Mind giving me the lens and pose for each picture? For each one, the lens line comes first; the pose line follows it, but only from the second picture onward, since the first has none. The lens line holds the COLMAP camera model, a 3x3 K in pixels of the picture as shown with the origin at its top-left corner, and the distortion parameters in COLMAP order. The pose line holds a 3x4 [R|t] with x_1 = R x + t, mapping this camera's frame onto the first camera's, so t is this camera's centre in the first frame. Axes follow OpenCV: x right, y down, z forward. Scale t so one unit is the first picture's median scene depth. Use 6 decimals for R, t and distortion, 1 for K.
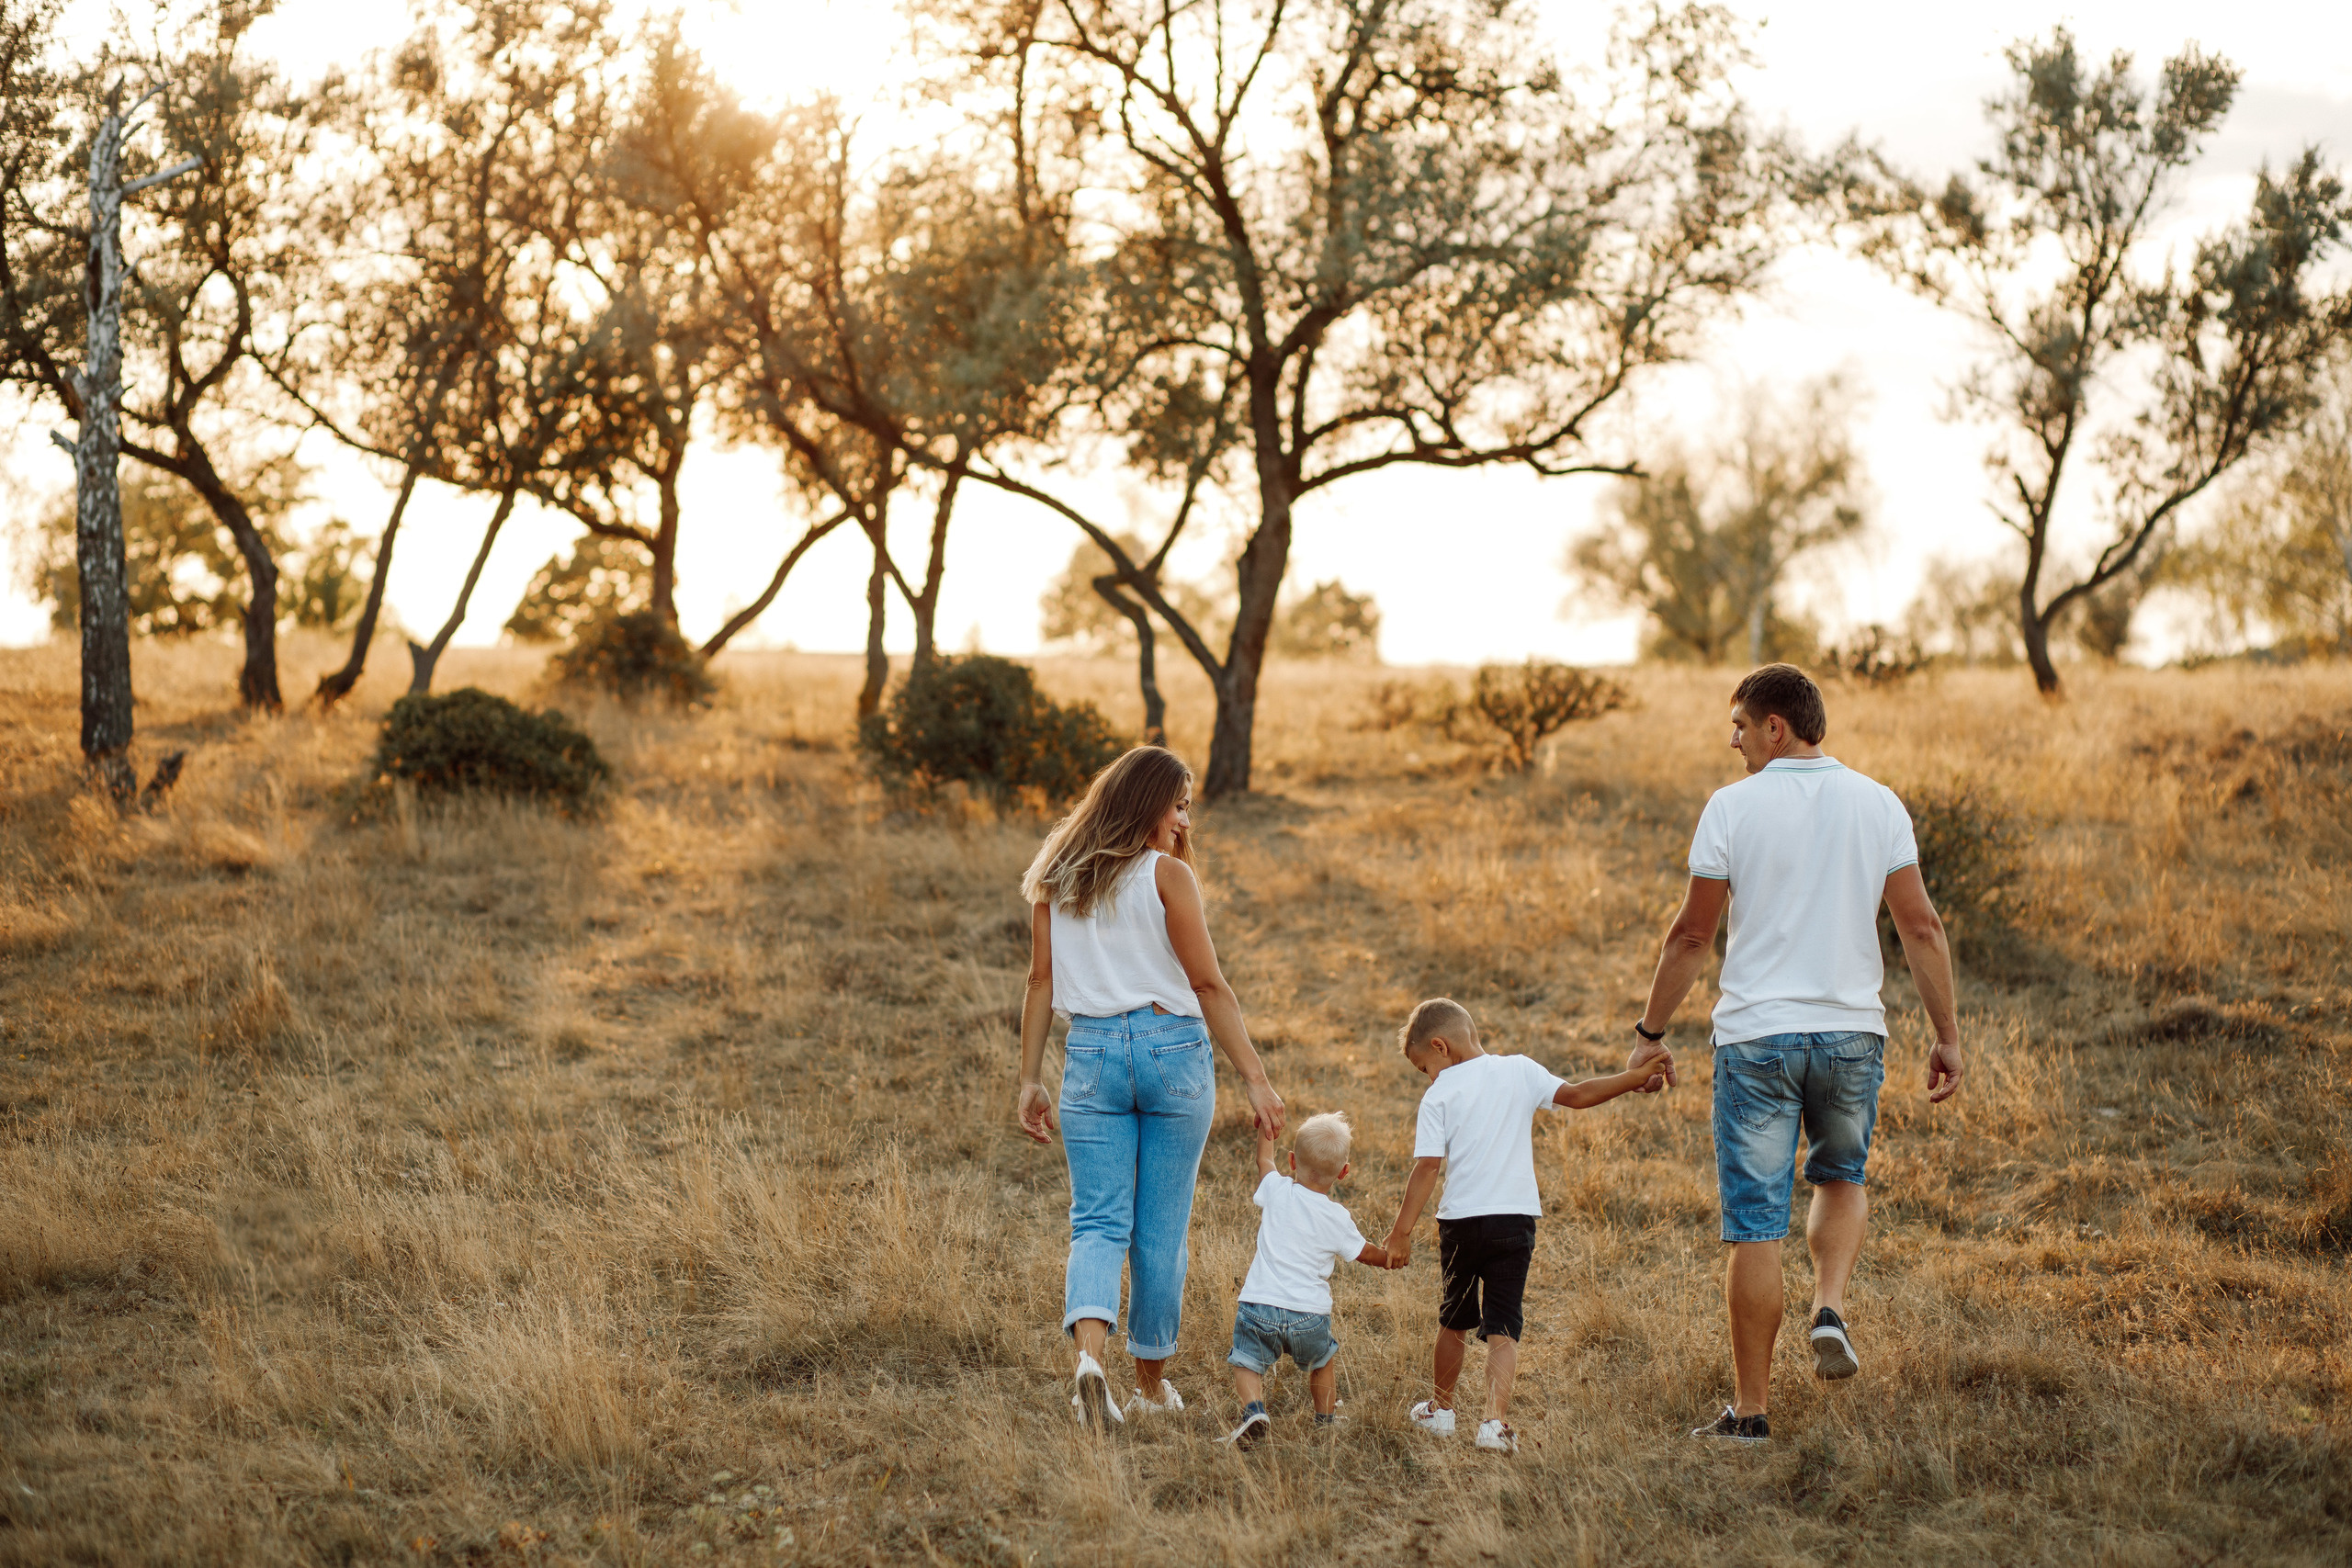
lens RADIAL K [[5741.6, 0, 1176.0], [0, 5741.6, 784.0], [0, 0, 1]] dist [-0.027292, -0.607366]
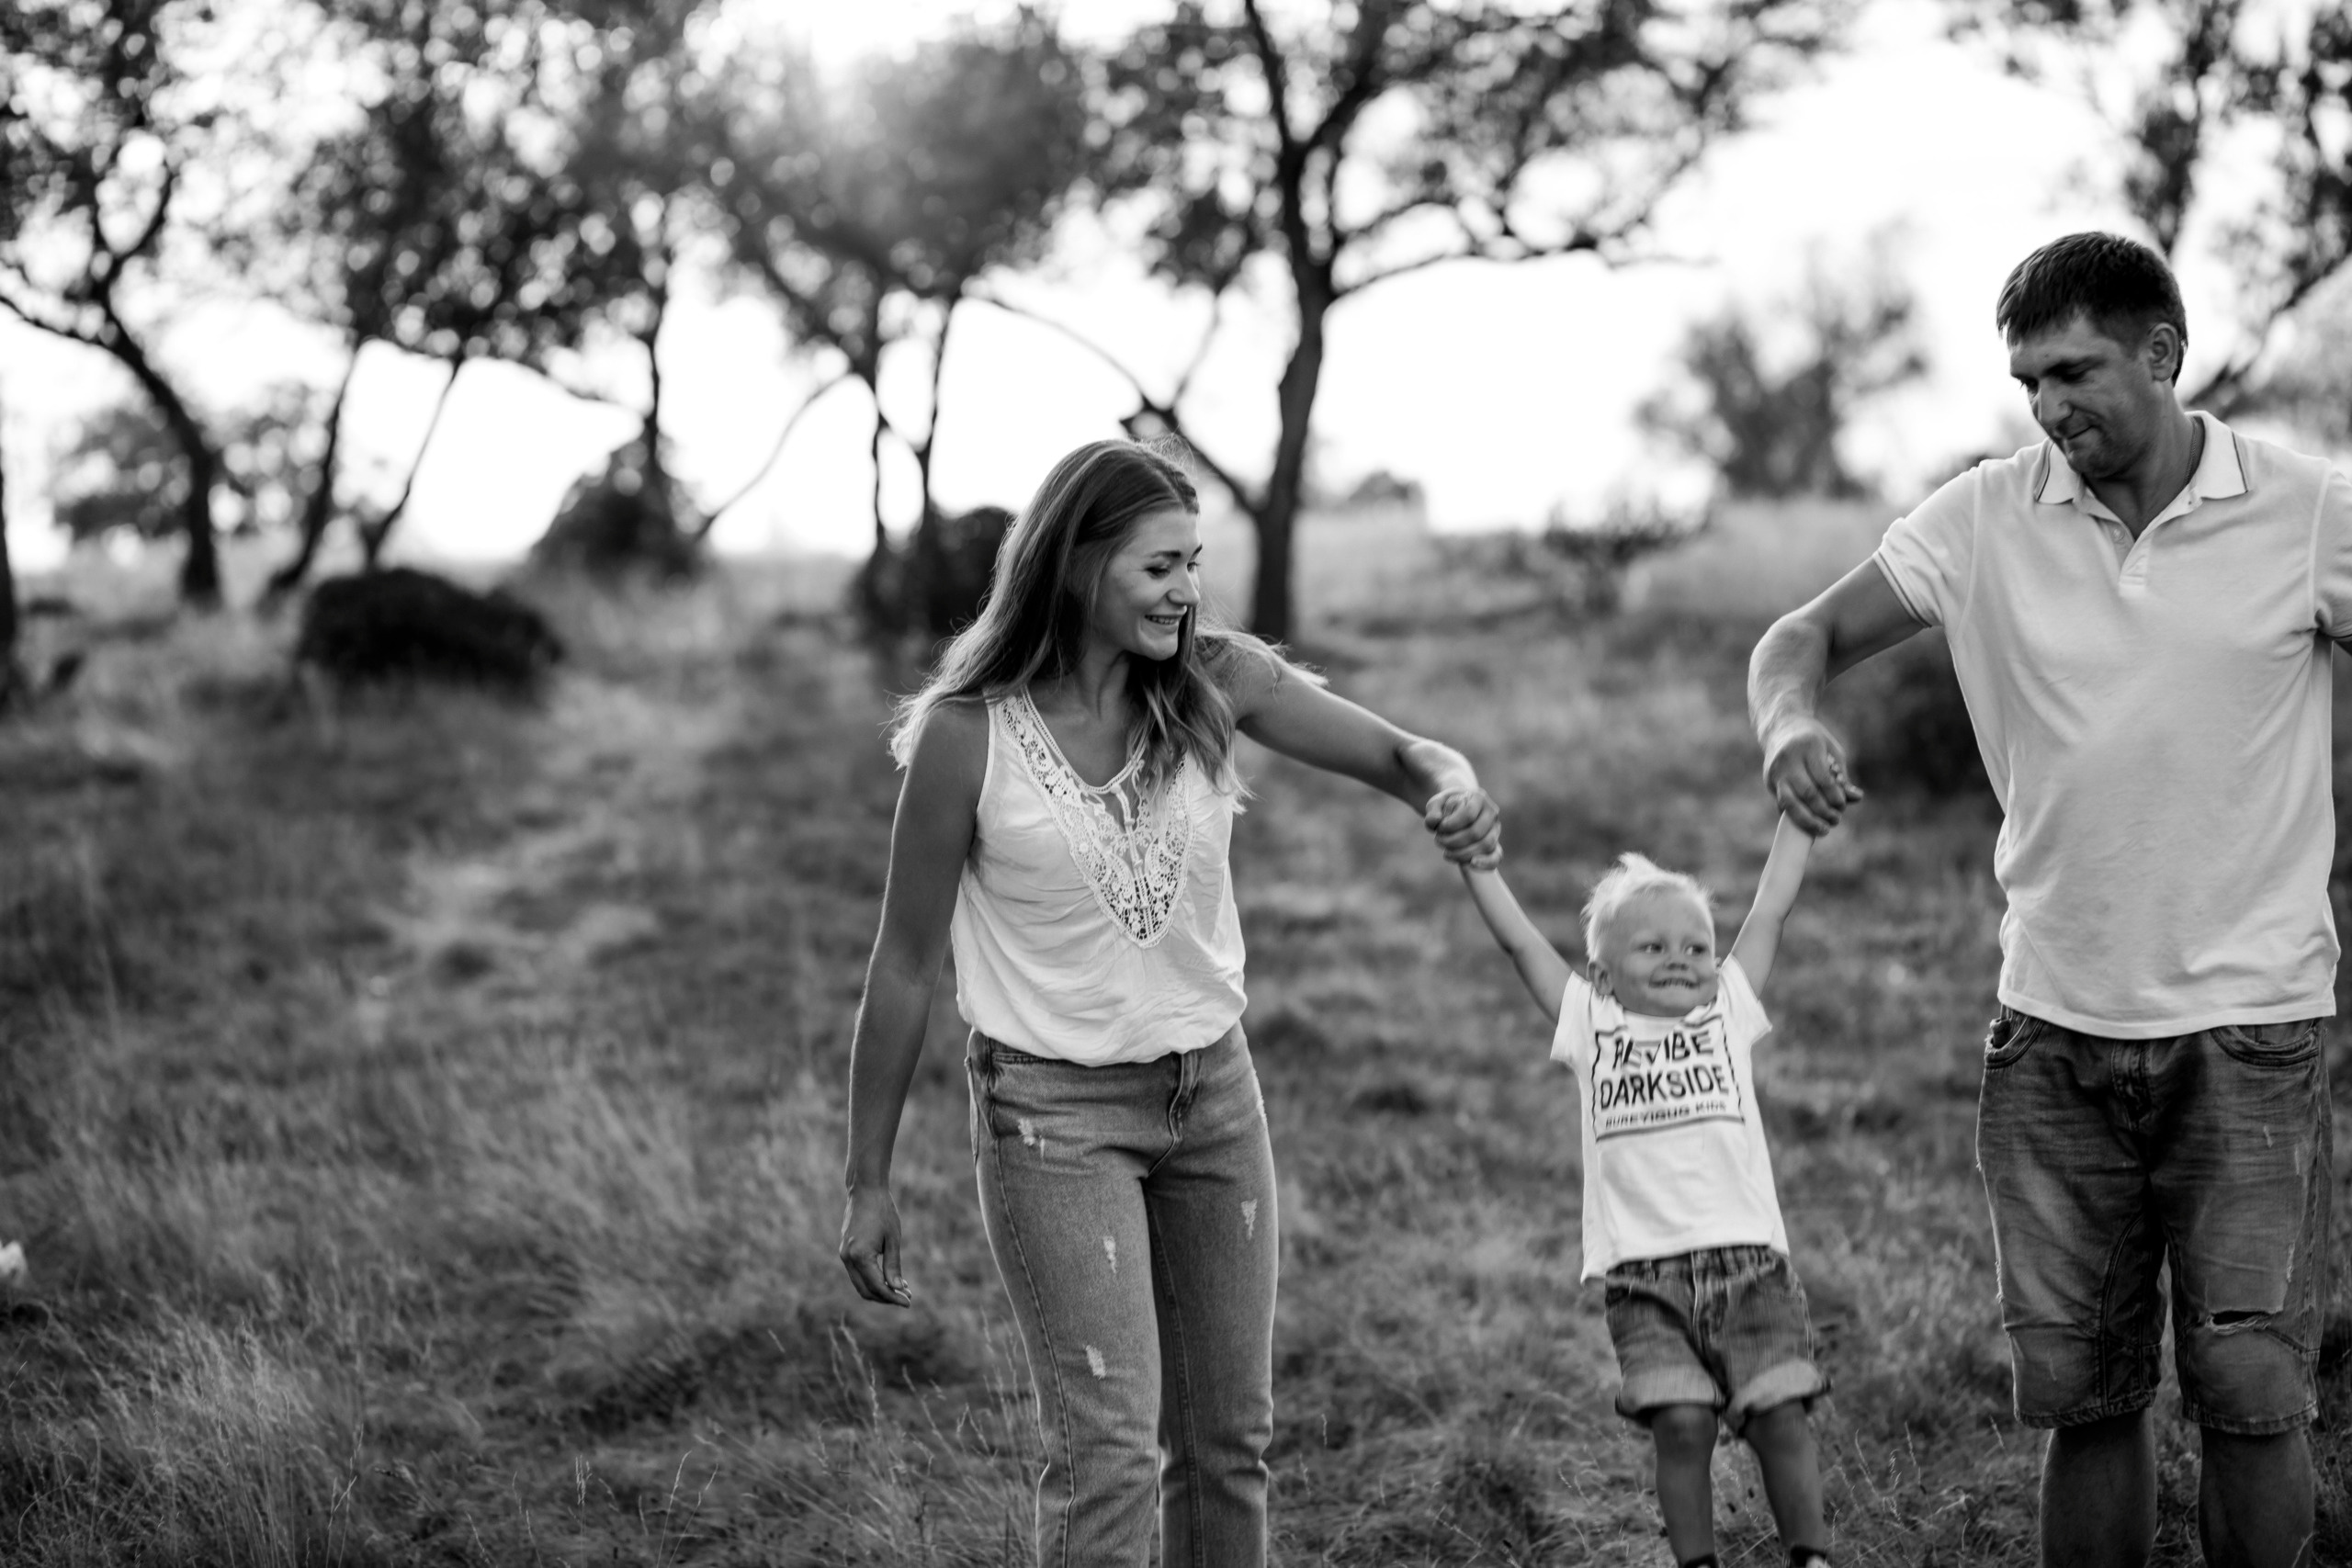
lens RADIAL K [[5741.6, 0, 1176.0], [0, 5741.6, 784.0], [0, 0, 1]] dist [-0.027292, -0.607366]
pose [[0.998970, -0.043864, -0.011651, 0.003638], [0.044064, 0.998875, 0.017542, 0.006288], [0.010869, -0.018037, 0.999778, 0.111986]]
